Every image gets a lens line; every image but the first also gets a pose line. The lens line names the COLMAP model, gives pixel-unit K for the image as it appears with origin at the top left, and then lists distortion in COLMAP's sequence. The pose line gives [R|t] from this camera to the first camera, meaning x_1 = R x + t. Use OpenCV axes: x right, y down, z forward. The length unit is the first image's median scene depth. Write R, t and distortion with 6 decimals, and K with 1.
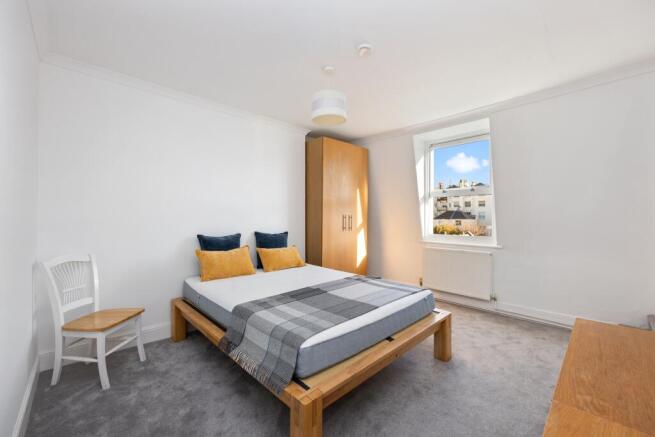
lens RADIAL K [[270.6, 0, 327.3], [0, 270.6, 213.5], [0, 0, 1]] dist [-0.000013, -0.000055]
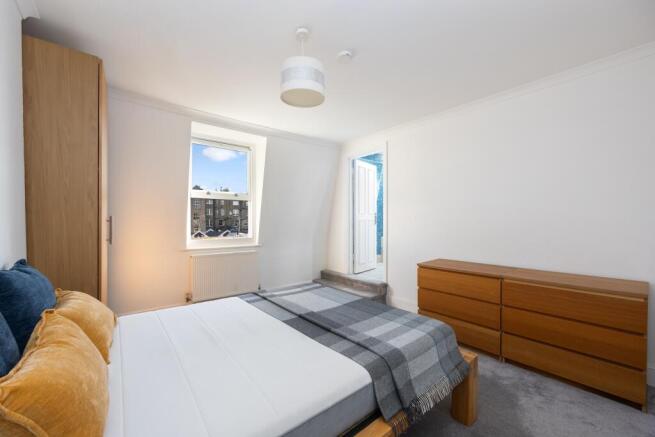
lens RADIAL K [[270.6, 0, 325.9], [0, 270.6, 219.9], [0, 0, 1]] dist [-0.000013, -0.000055]
pose [[0.064471, 0.000069, 0.997920, -0.909870], [-0.010880, 0.999941, 0.000634, 0.012008], [-0.997860, -0.010898, 0.064468, 1.019894]]
